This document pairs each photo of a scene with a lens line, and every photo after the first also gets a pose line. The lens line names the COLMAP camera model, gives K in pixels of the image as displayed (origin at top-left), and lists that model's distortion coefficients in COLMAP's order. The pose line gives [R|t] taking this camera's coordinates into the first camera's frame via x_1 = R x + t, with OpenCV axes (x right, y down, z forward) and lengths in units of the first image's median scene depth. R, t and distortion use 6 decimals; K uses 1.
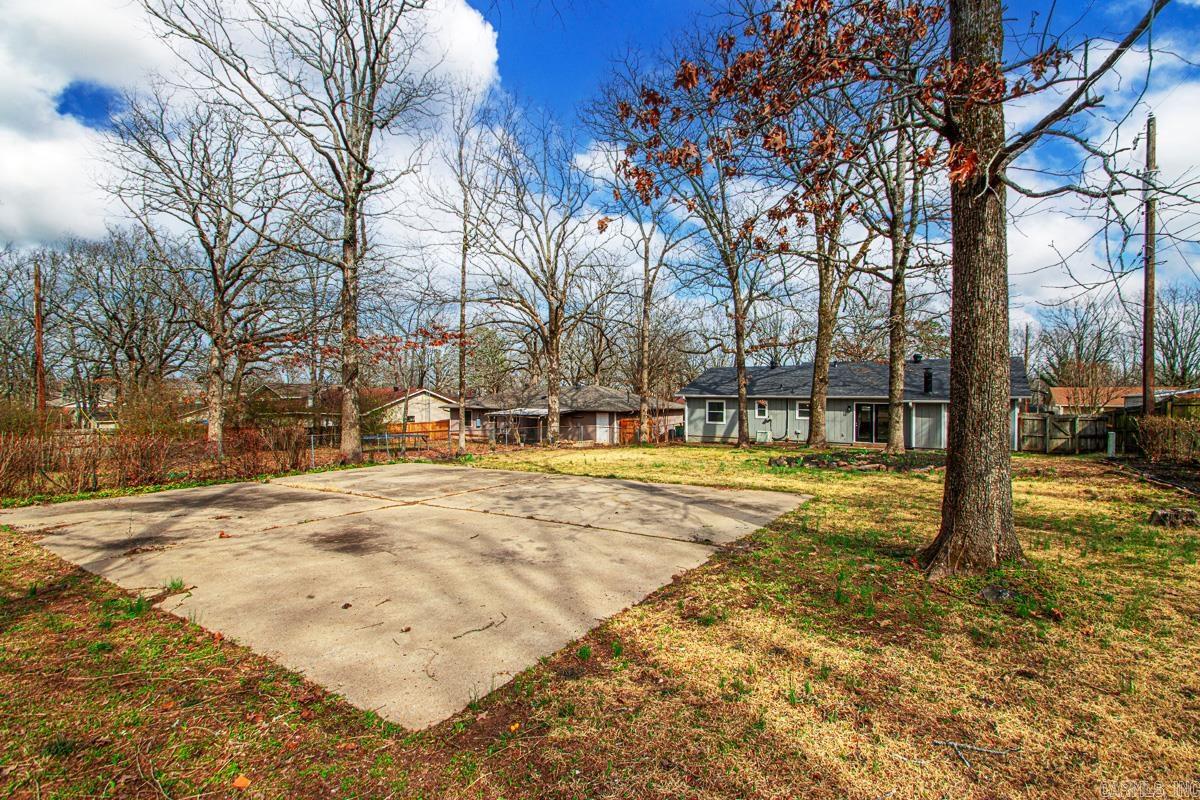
lens RADIAL K [[642.5, 0, 546.3], [0, 642.5, 384.5], [0, 0, 1]] dist [0.005198, -0.002381]
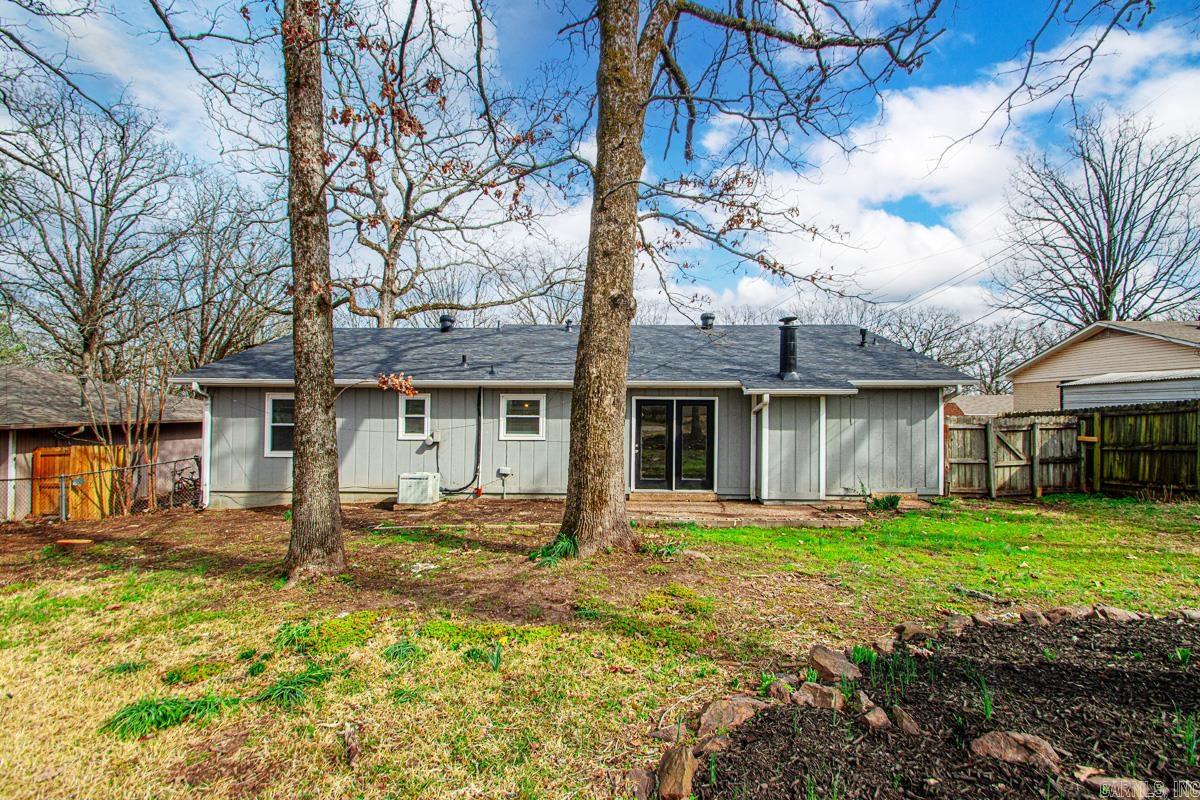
lens RADIAL K [[642.5, 0, 646.4], [0, 642.5, 385.7], [0, 0, 1]] dist [0.005198, -0.002381]
pose [[0.795921, 0.020546, 0.605052, 0.212842], [-0.009846, 0.999731, -0.020996, 0.027246], [-0.605321, 0.010754, 0.795909, 0.611413]]
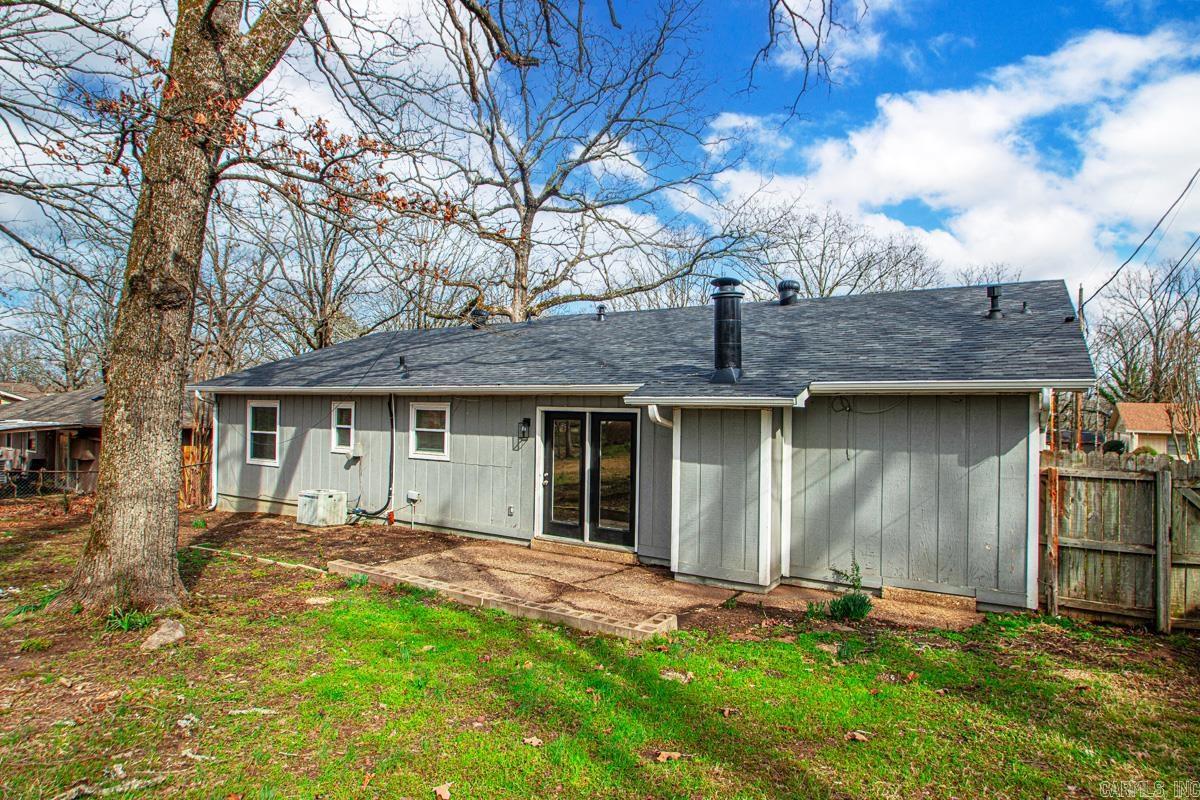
lens RADIAL K [[759.1, 0, 561.8], [0, 759.1, 381.7], [0, 0, 1]] dist [0.000985, -0.001565]
pose [[0.999112, 0.014819, 0.039439, 0.441760], [-0.013953, 0.999657, -0.022150, 0.021818], [-0.039754, 0.021580, 0.998976, 0.588945]]
